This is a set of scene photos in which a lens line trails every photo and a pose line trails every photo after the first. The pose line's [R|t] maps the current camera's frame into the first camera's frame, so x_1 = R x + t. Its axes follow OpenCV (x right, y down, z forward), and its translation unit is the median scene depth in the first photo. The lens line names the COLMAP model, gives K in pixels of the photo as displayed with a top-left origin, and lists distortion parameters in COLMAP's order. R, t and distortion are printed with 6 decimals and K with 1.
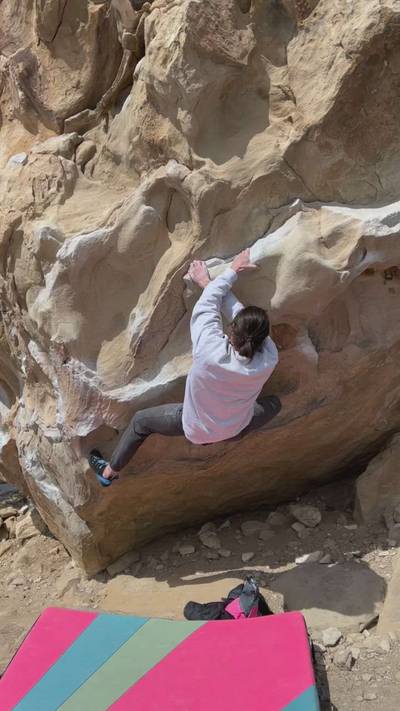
lens RADIAL K [[577.5, 0, 200.0], [0, 577.5, 355.5], [0, 0, 1]] dist [0.000573, -0.005622]
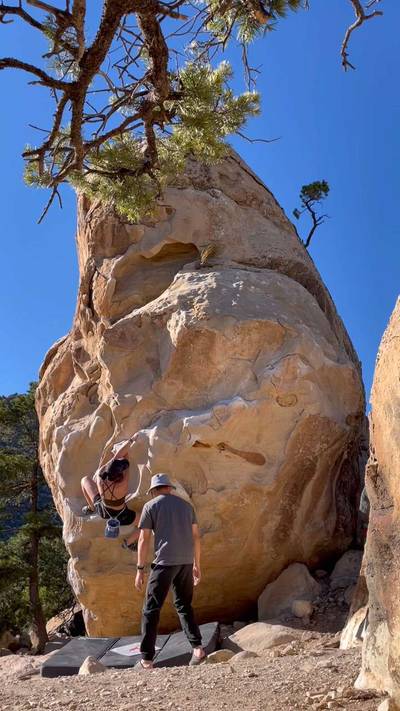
lens RADIAL K [[605.6, 0, 198.0], [0, 605.6, 353.2], [0, 0, 1]] dist [0.137393, -0.246980]
pose [[0.929028, -0.082567, -0.360681, 0.965137], [-0.044130, 0.943102, -0.329562, 0.209091], [0.367370, 0.322089, 0.872524, -0.769416]]
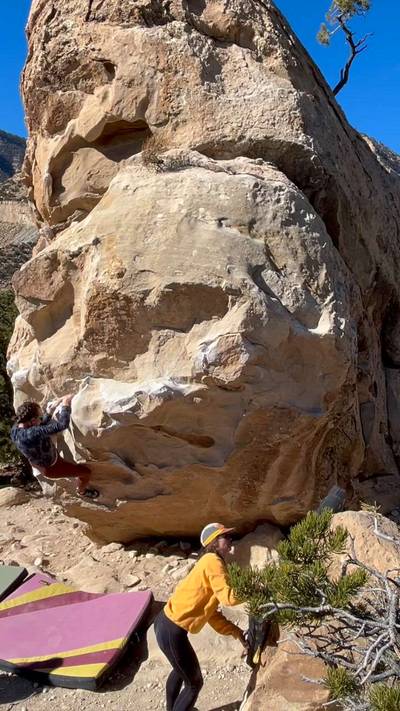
lens RADIAL K [[577.5, 0, 200.0], [0, 577.5, 355.5], [0, 0, 1]] dist [0.000573, -0.005622]
pose [[0.802021, 0.136906, -0.581394, 1.233386], [-0.076582, 0.988913, 0.127225, -0.511814], [0.592366, -0.057513, 0.803613, -0.091763]]
